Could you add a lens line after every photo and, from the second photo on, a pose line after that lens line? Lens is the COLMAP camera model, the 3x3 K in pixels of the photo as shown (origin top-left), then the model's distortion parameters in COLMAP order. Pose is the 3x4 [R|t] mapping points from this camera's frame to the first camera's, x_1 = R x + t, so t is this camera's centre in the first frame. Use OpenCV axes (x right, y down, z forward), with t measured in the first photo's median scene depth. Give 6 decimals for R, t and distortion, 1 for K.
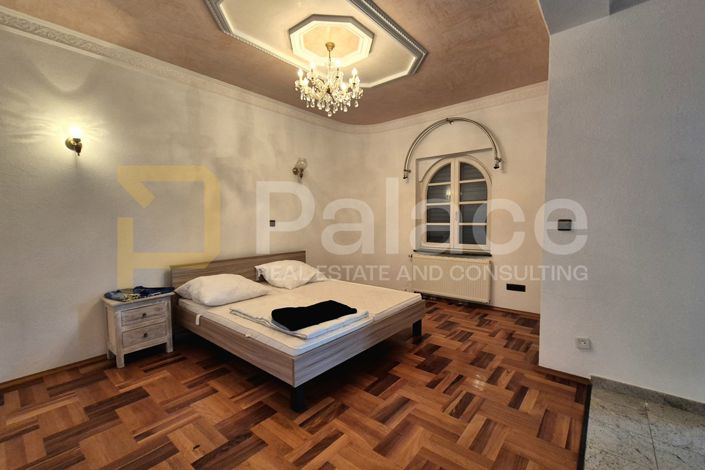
lens RADIAL K [[308.4, 0, 352.5], [0, 308.4, 235.0], [0, 0, 1]] dist [-0.000231, -0.000502]
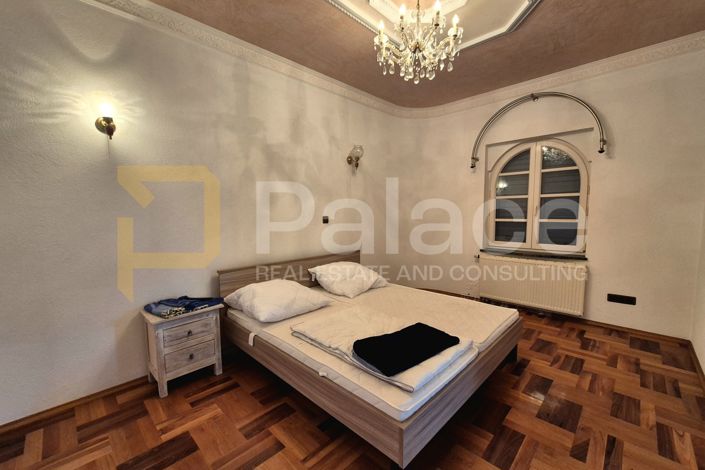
lens RADIAL K [[292.9, 0, 352.5], [0, 292.9, 235.0], [0, 0, 1]] dist [-0.000540, 0.000247]
pose [[0.996863, 0.006664, -0.078859, -0.164559], [-0.004396, 0.999573, 0.028903, -0.026216], [0.079018, -0.028465, 0.996467, 0.236873]]
